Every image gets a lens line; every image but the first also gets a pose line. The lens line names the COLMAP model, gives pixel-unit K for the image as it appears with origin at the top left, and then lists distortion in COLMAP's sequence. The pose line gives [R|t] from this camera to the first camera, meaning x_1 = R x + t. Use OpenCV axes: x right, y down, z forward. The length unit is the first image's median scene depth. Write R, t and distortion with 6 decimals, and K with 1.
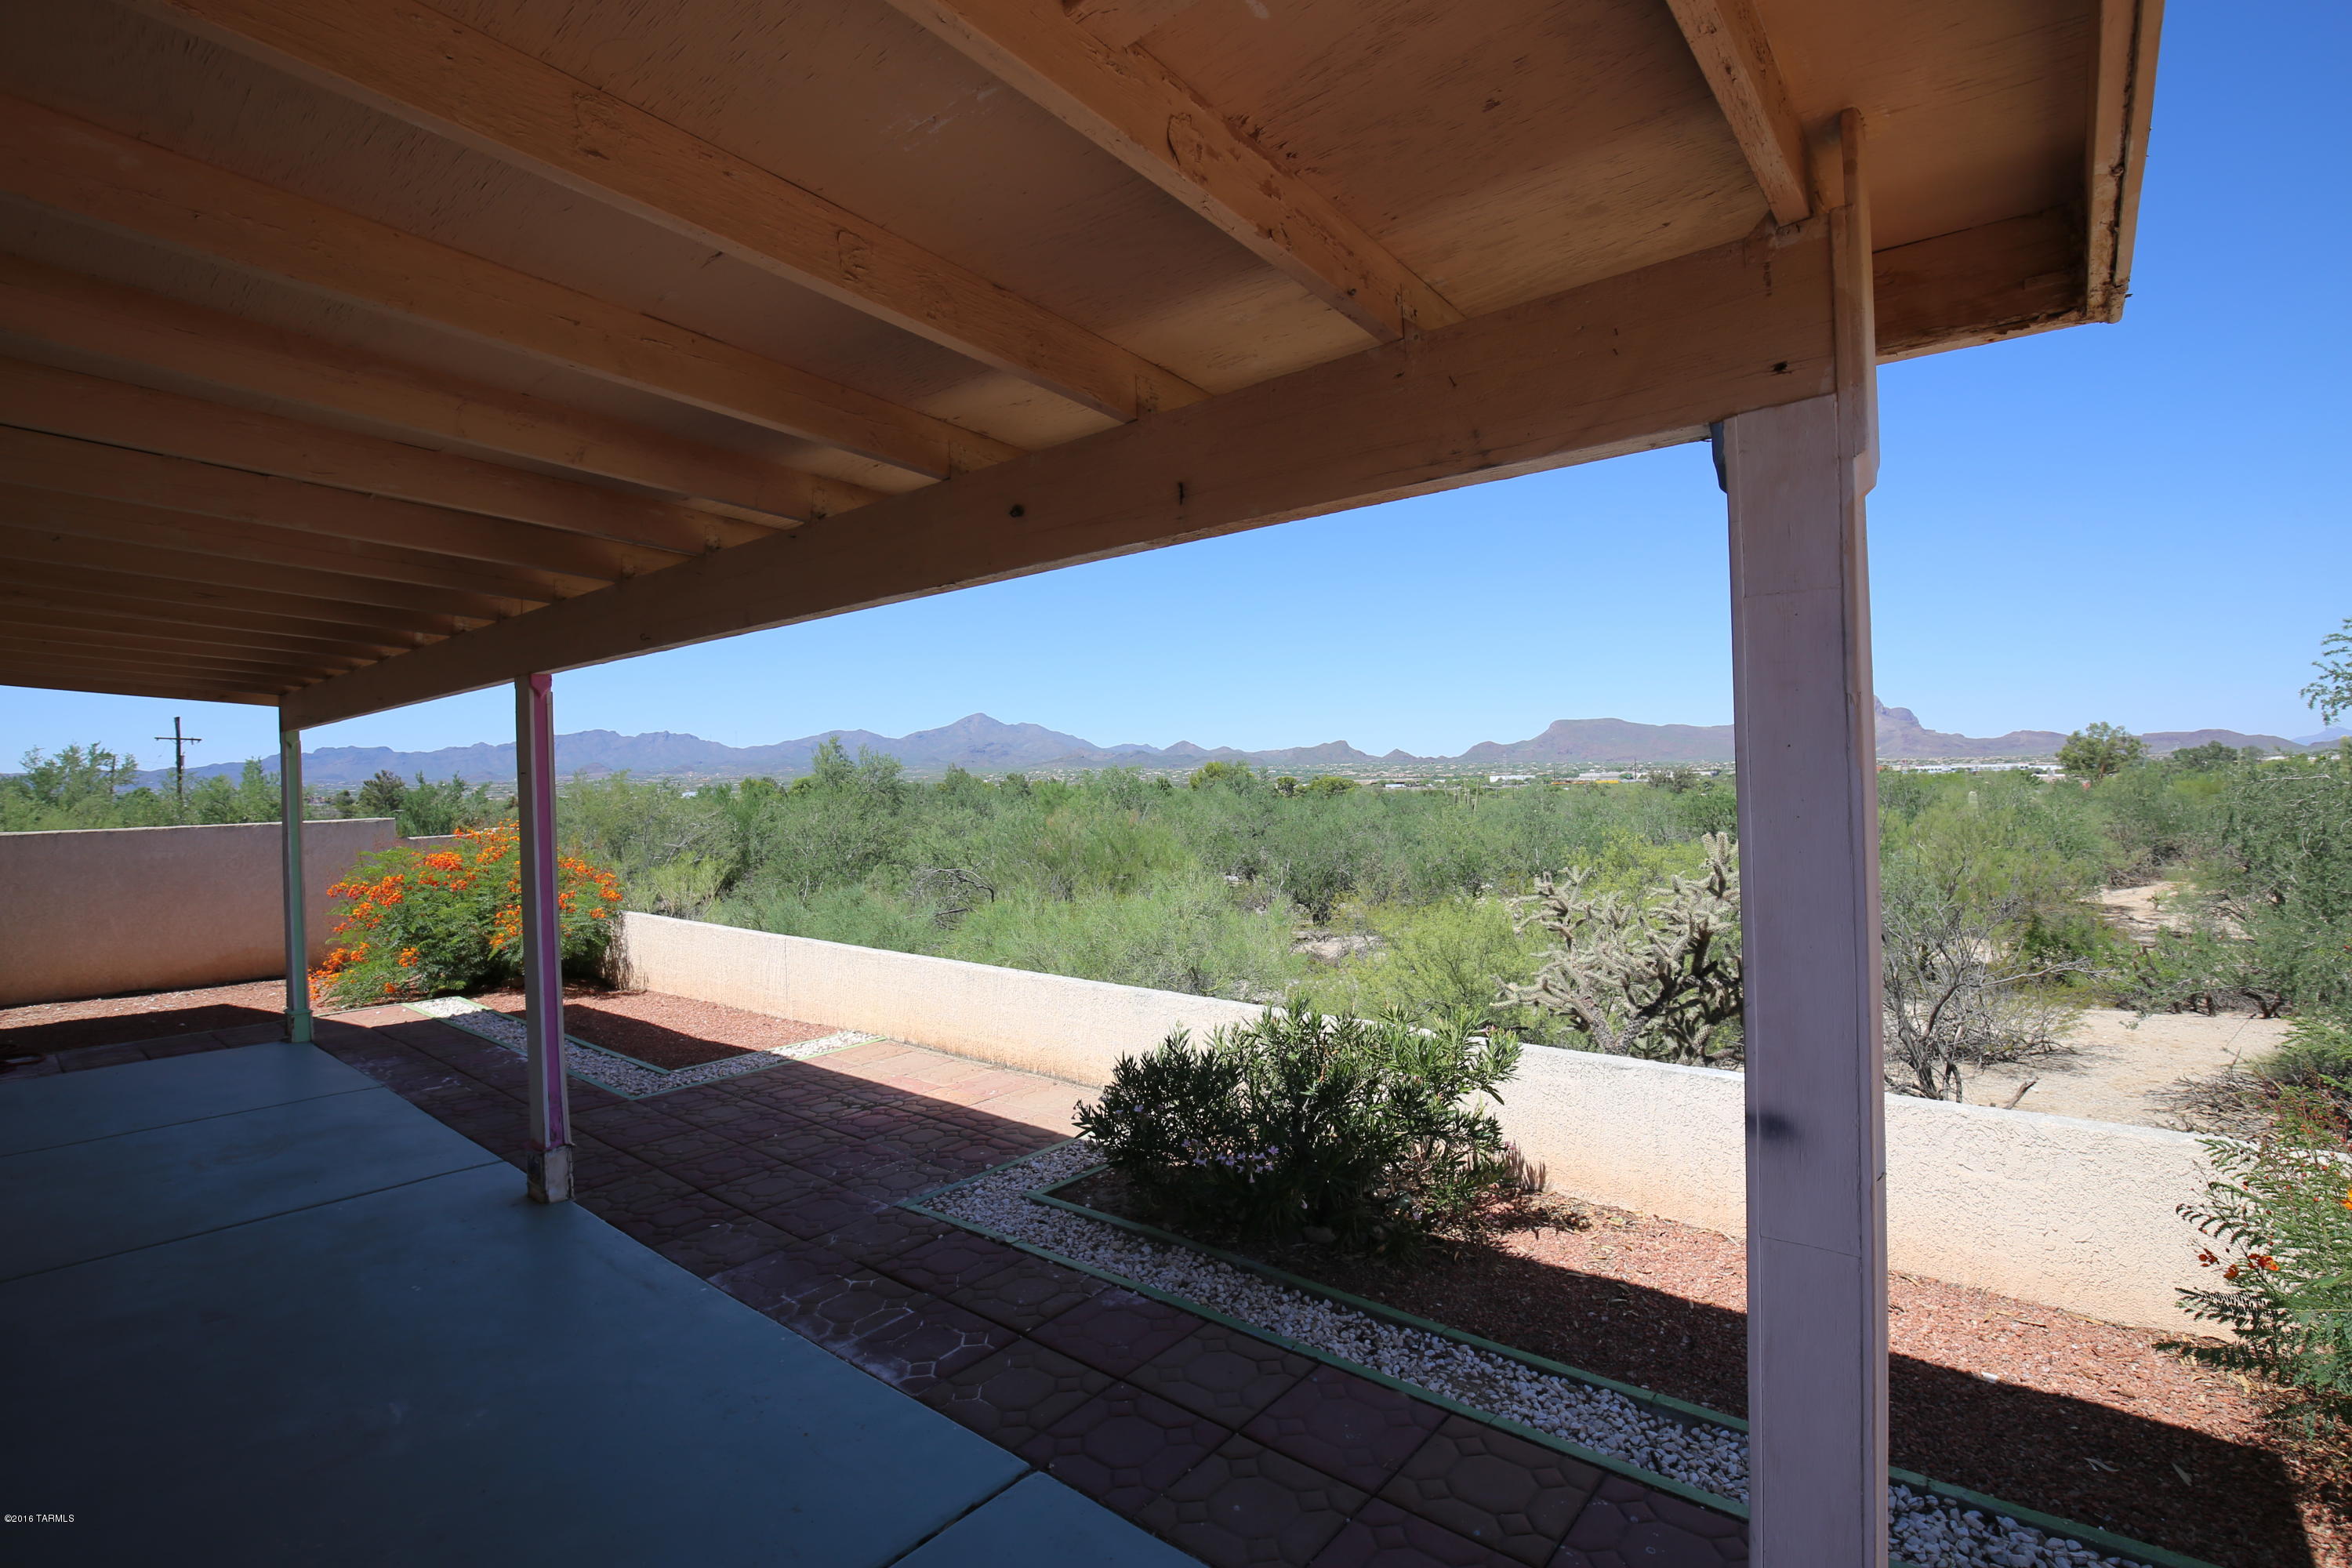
lens RADIAL K [[1080.9, 0, 1176.4], [0, 1080.9, 779.8], [0, 0, 1]] dist [-0.025956, -0.000145]
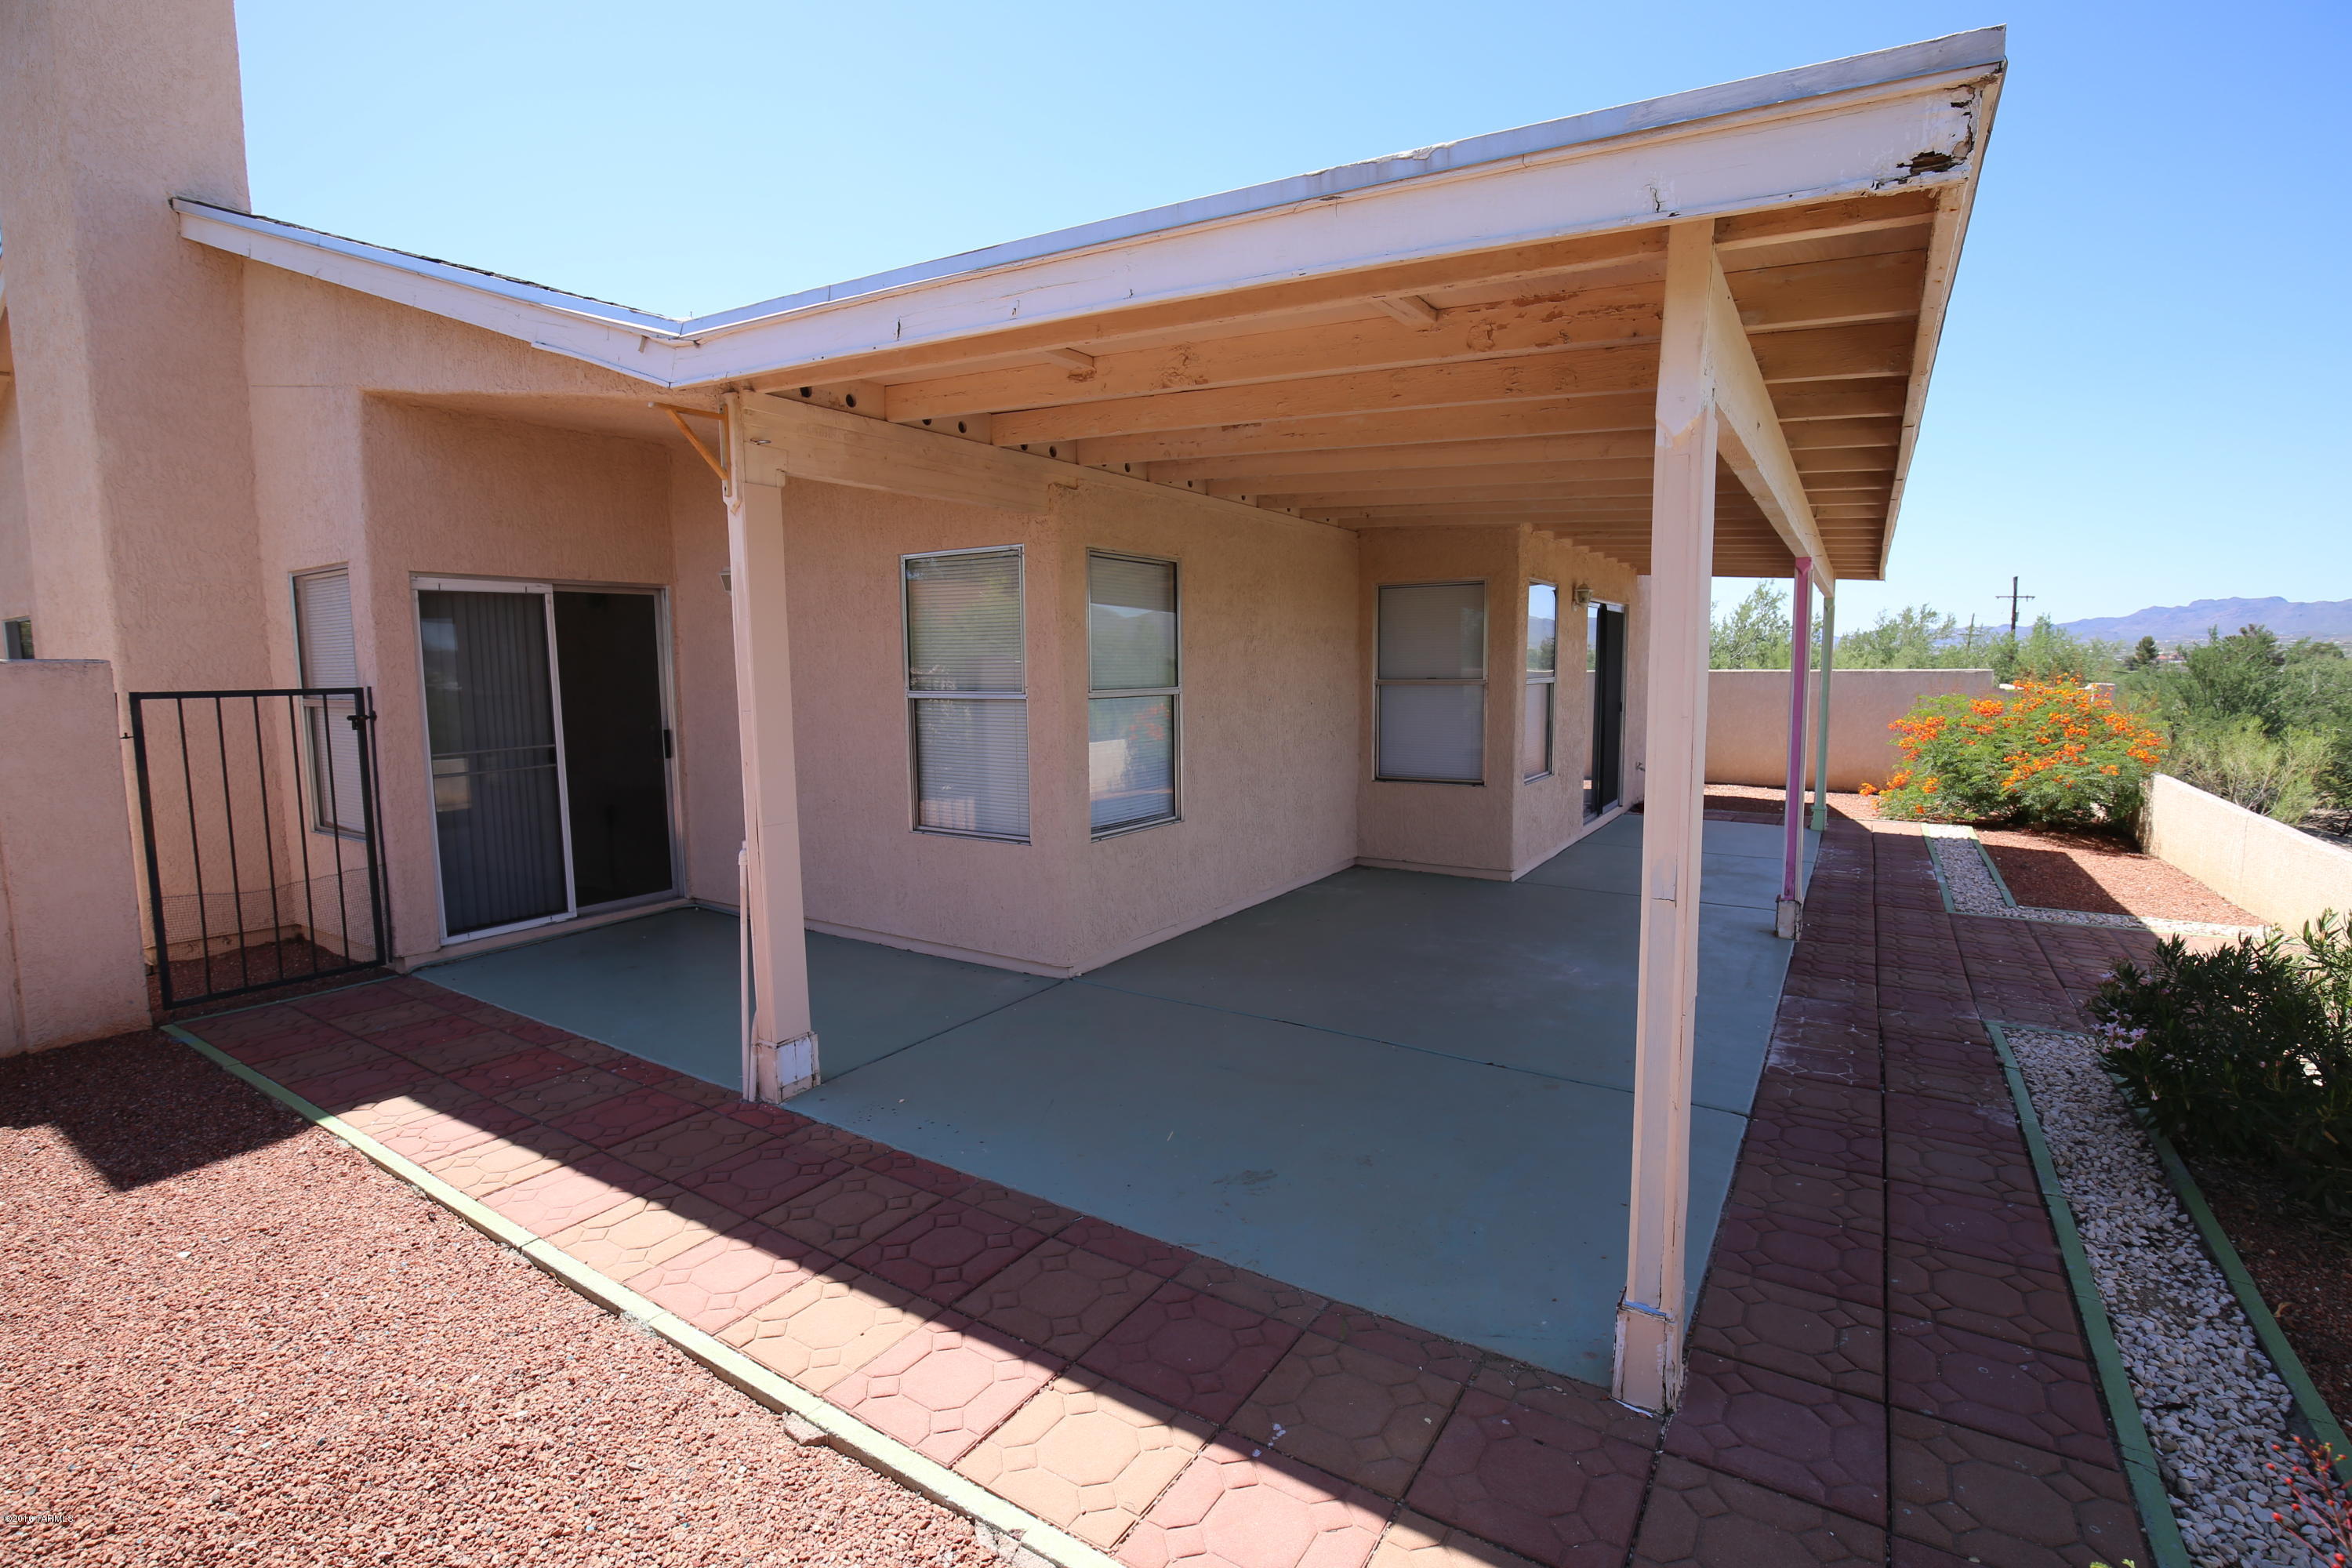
lens RADIAL K [[1080.9, 0, 1176.4], [0, 1080.9, 779.8], [0, 0, 1]] dist [-0.025956, -0.000145]
pose [[0.119216, 0.130784, -0.984217, 0.797663], [0.004326, 0.991209, 0.132237, -0.001764], [0.992859, -0.020022, 0.117603, 0.049264]]
